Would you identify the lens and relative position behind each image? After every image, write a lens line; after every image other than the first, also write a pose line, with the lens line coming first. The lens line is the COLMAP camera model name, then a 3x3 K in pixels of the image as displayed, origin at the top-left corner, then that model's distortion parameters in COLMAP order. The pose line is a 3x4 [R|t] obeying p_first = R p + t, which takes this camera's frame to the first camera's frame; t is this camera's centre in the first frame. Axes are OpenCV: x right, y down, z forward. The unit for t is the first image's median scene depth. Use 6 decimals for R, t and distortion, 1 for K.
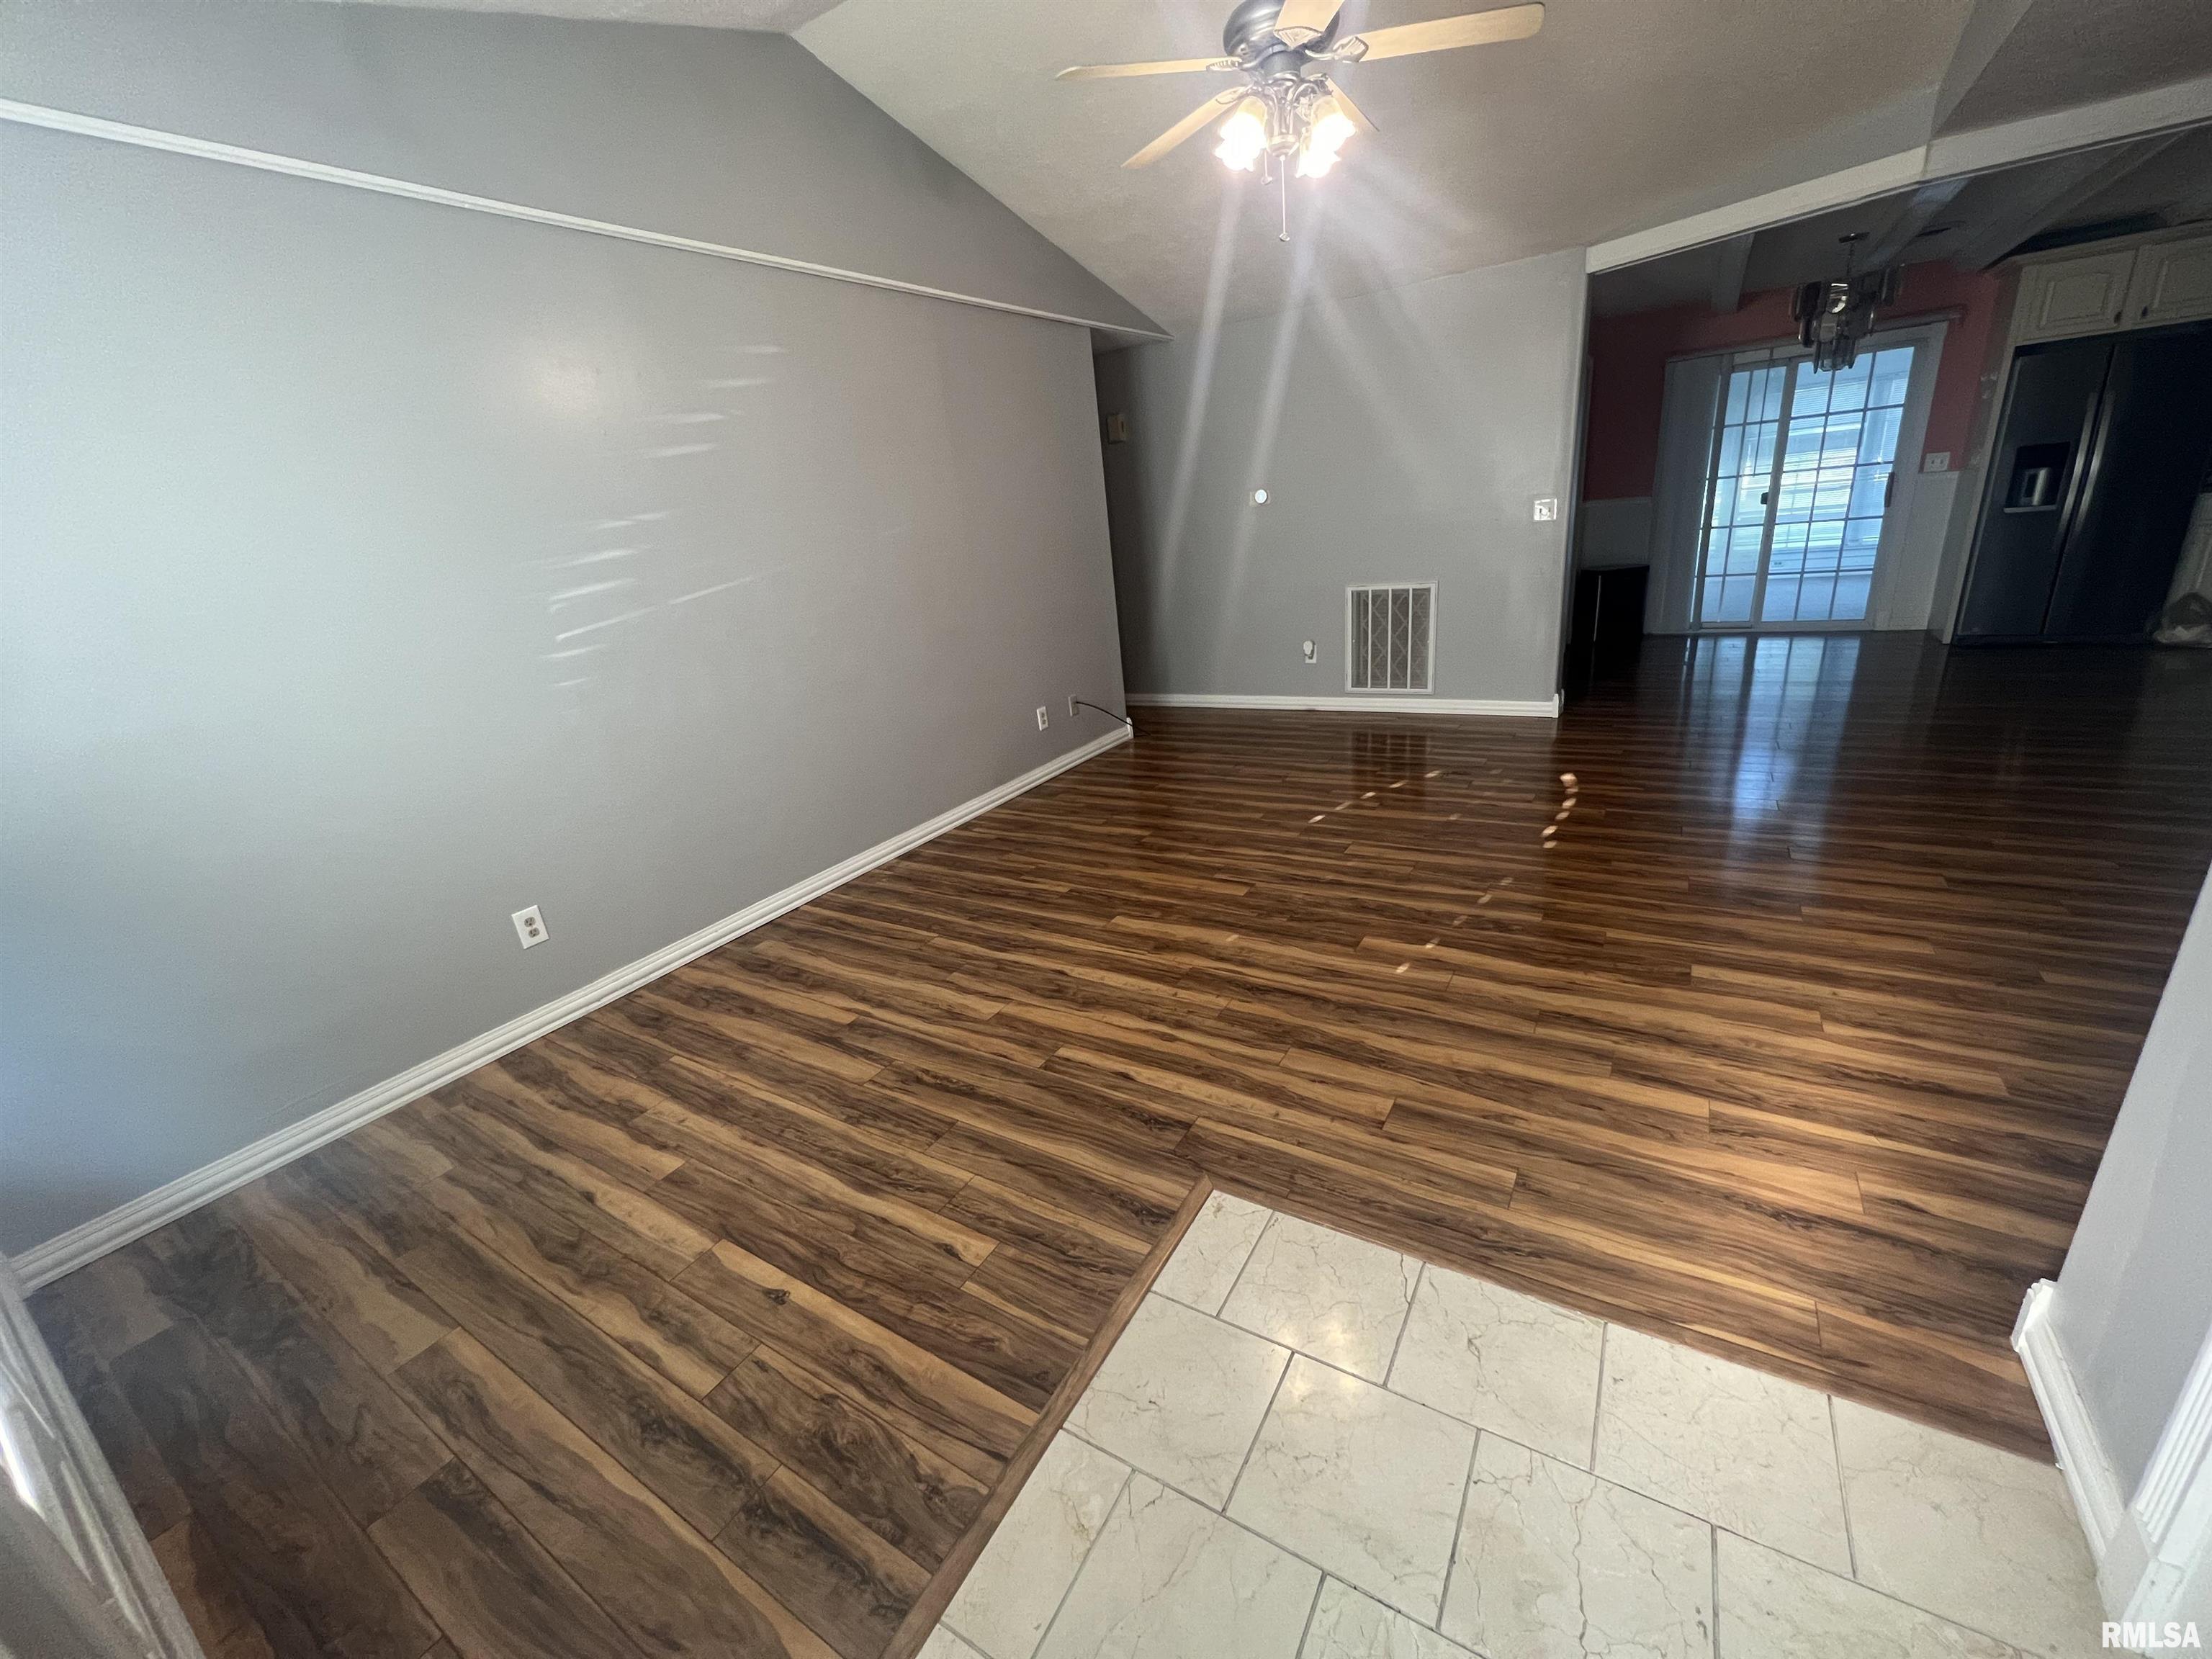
lens RADIAL K [[883.0, 0, 1111.5], [0, 883.0, 835.7], [0, 0, 1]] dist [0.000308, -0.000719]
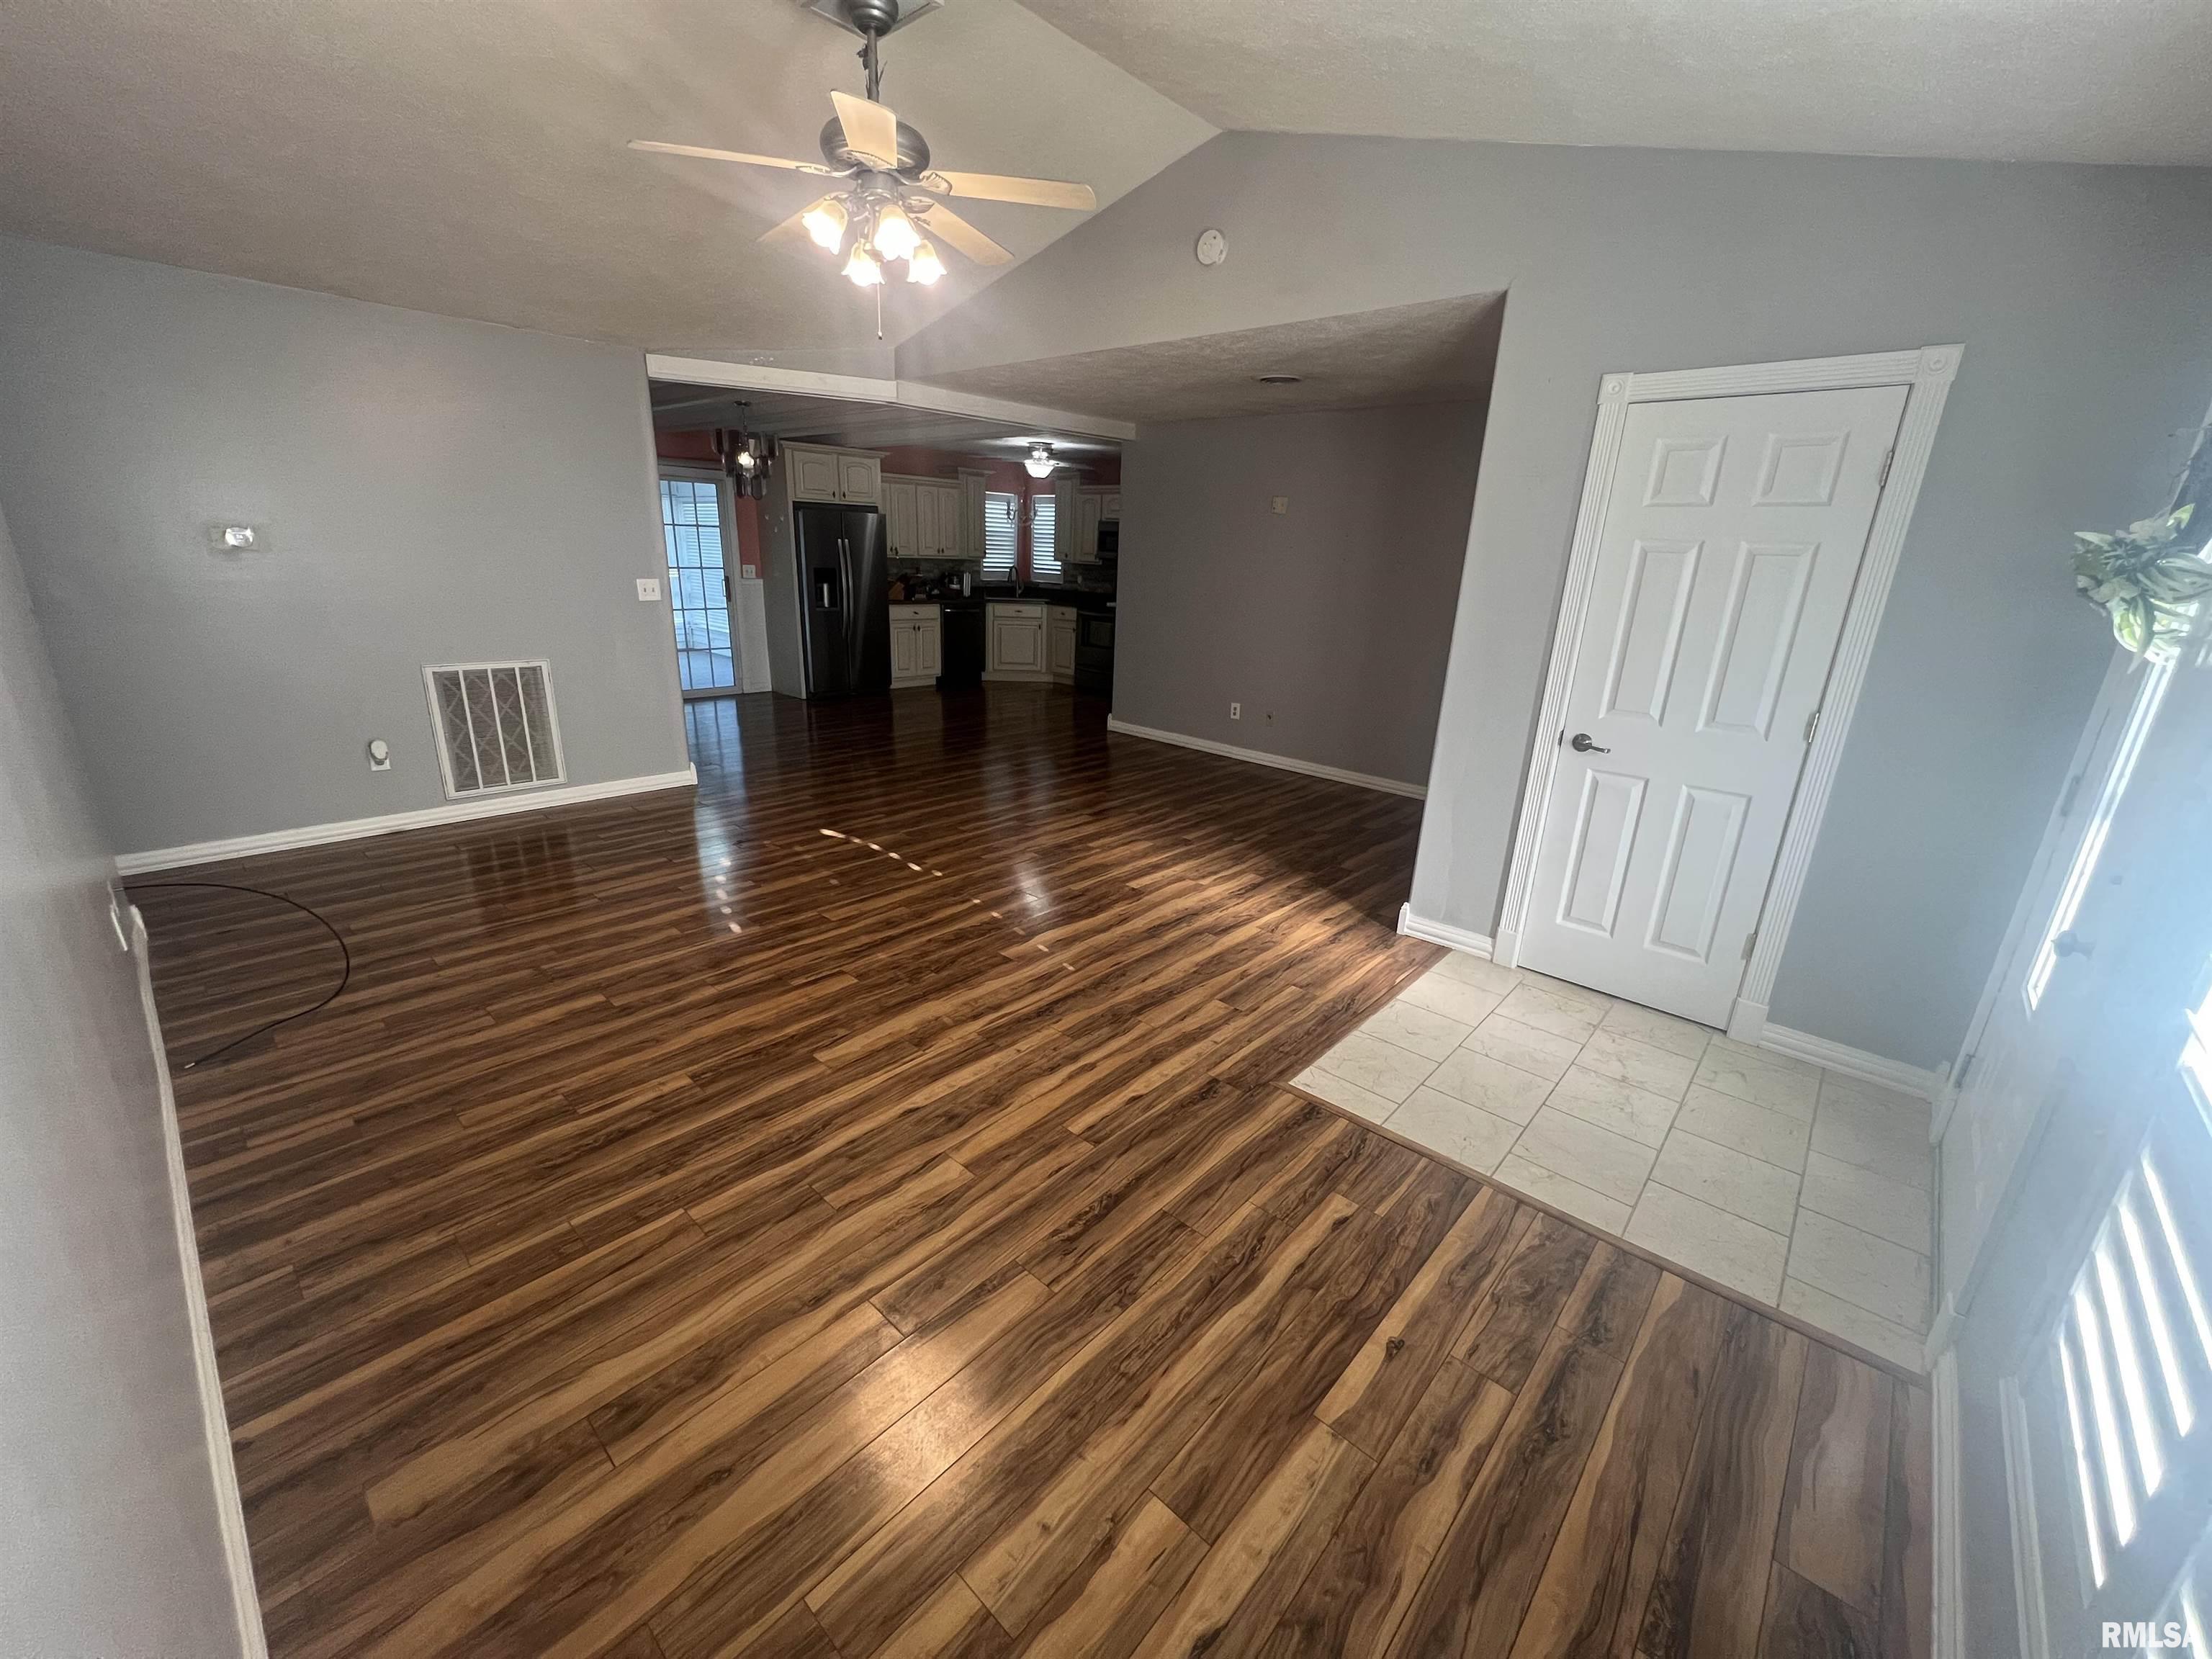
lens RADIAL K [[883.0, 0, 1105.1], [0, 883.0, 826.1], [0, 0, 1]] dist [0.000308, -0.000719]
pose [[0.173054, -0.192316, 0.965954, -0.922022], [0.283104, 0.949075, 0.138237, -0.195772], [-0.943347, 0.249543, 0.218687, 0.672631]]
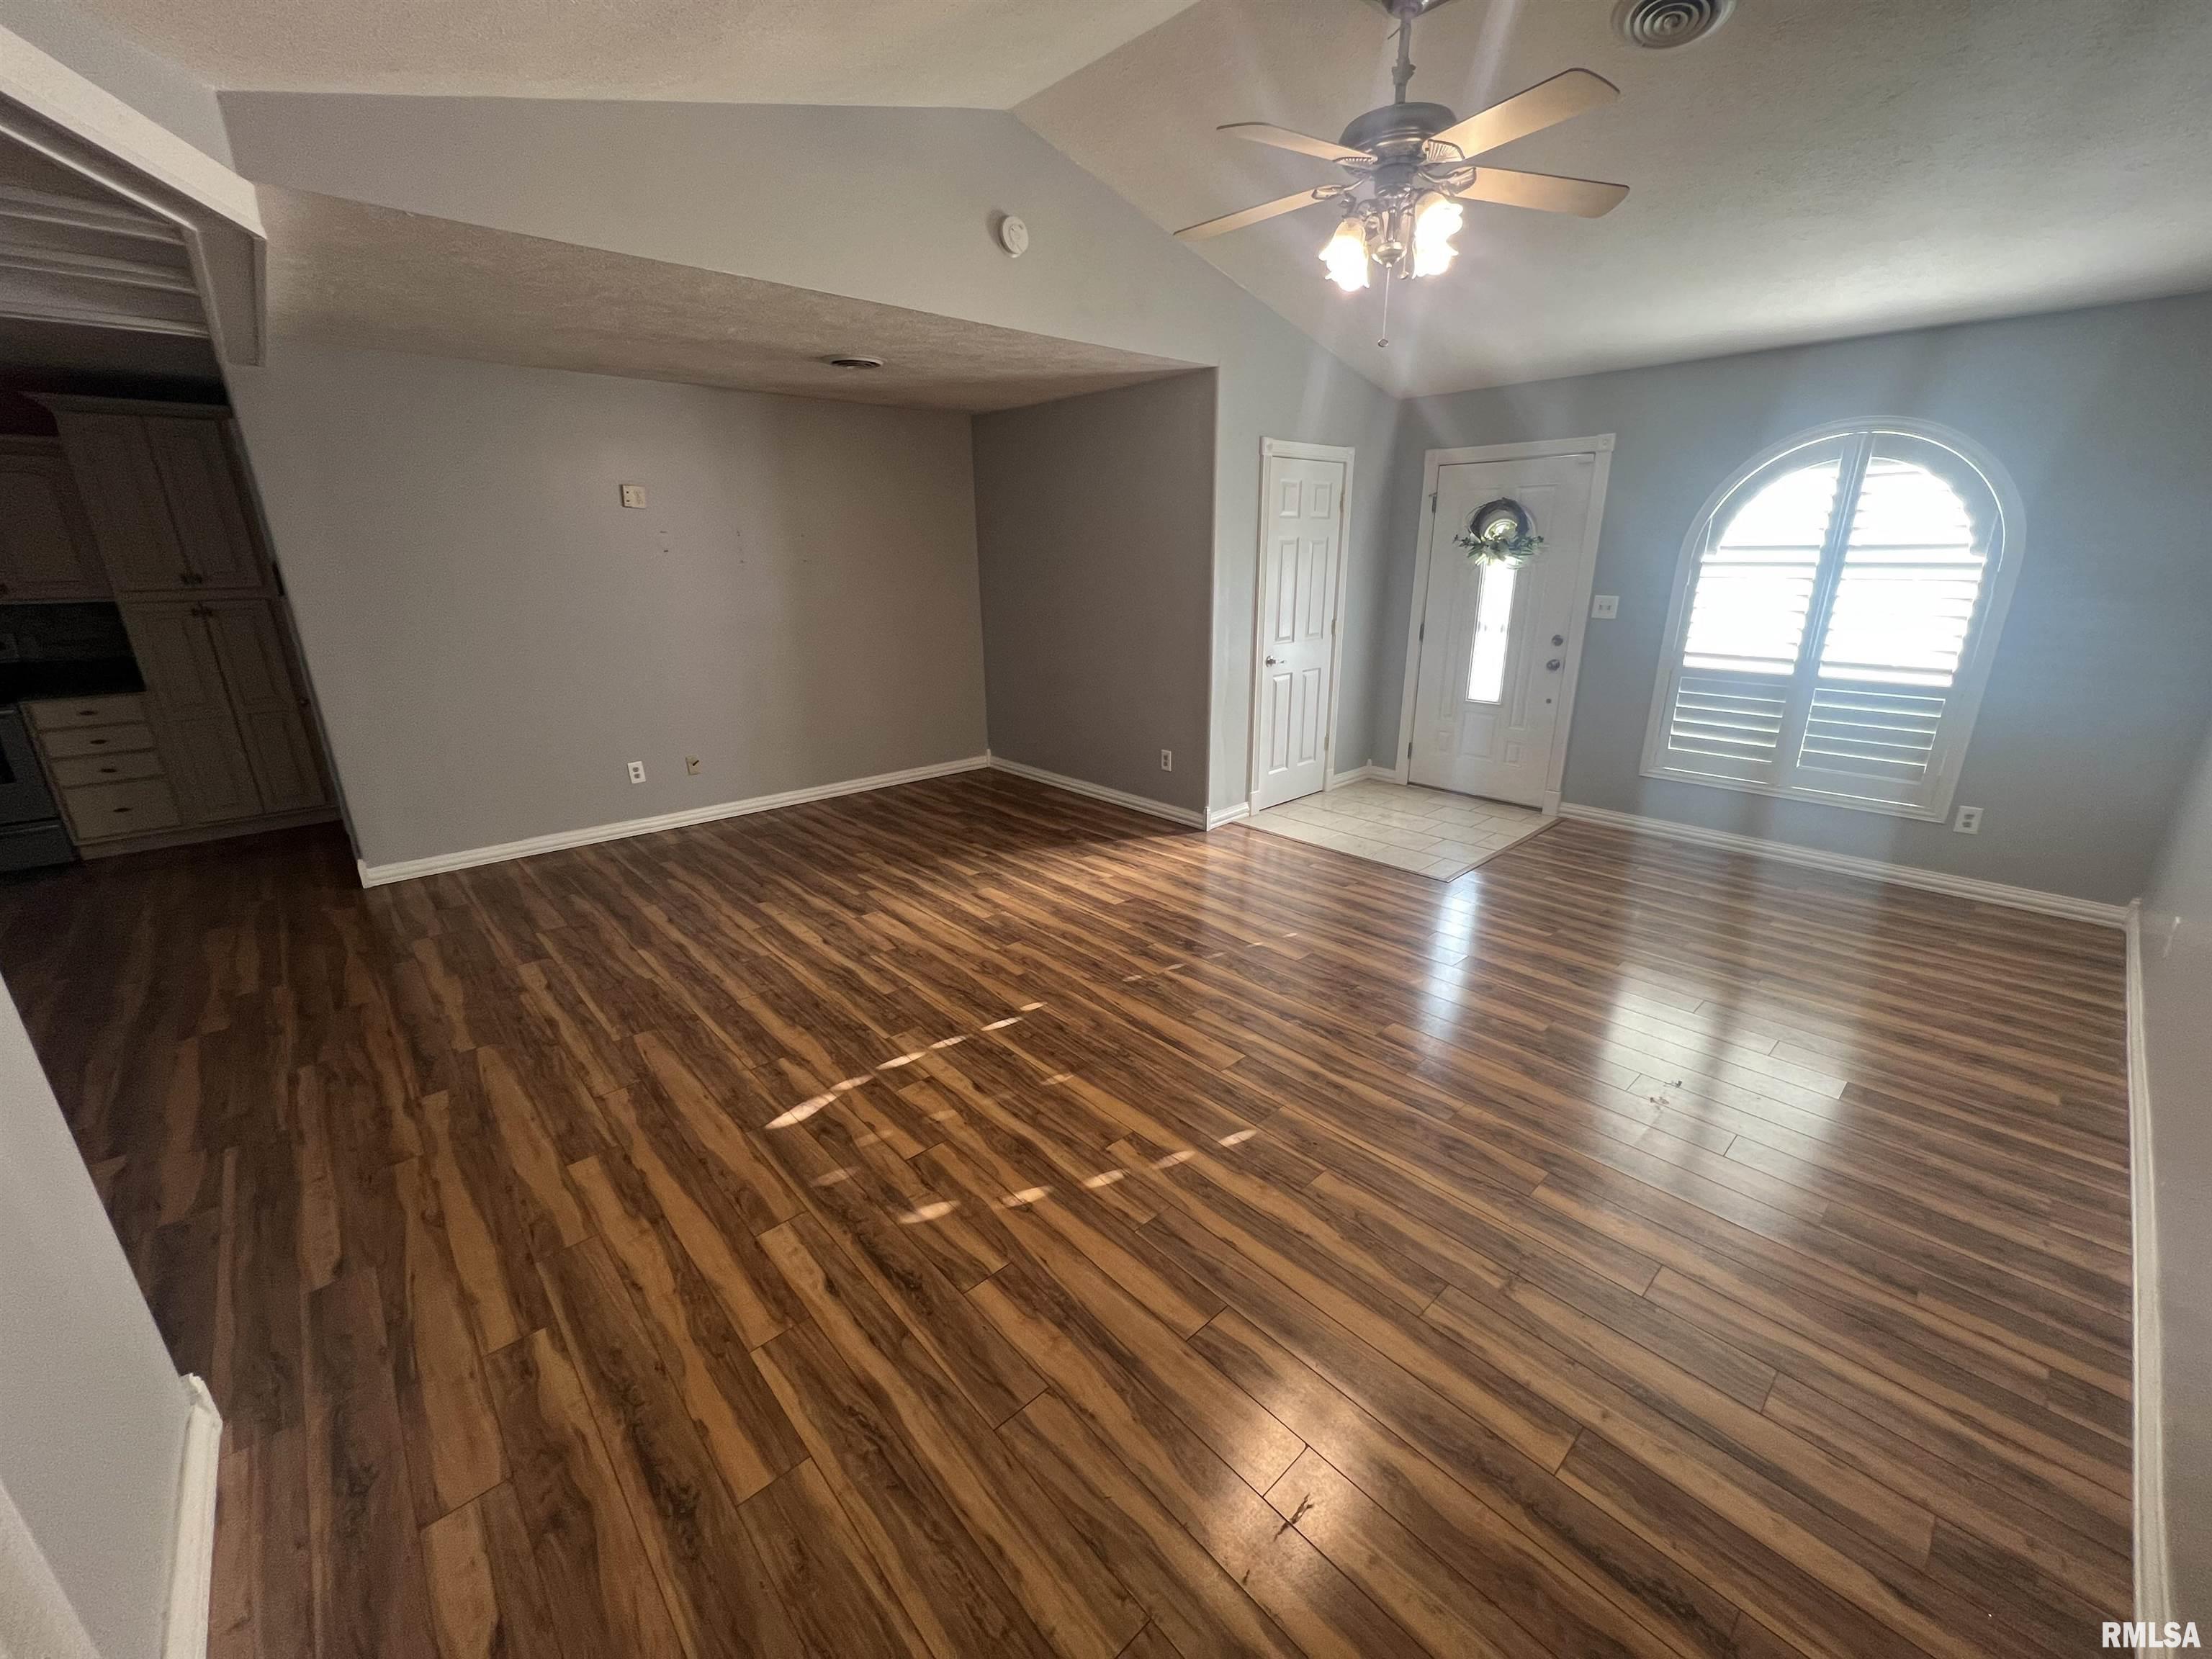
lens RADIAL K [[883.0, 0, 1100.2], [0, 883.0, 835.3], [0, 0, 1]] dist [0.000308, -0.000719]
pose [[-0.956413, 0.021580, 0.291220, 0.227013], [0.193813, 0.792862, 0.577759, -0.893117], [-0.218429, 0.609019, -0.762486, 2.196092]]
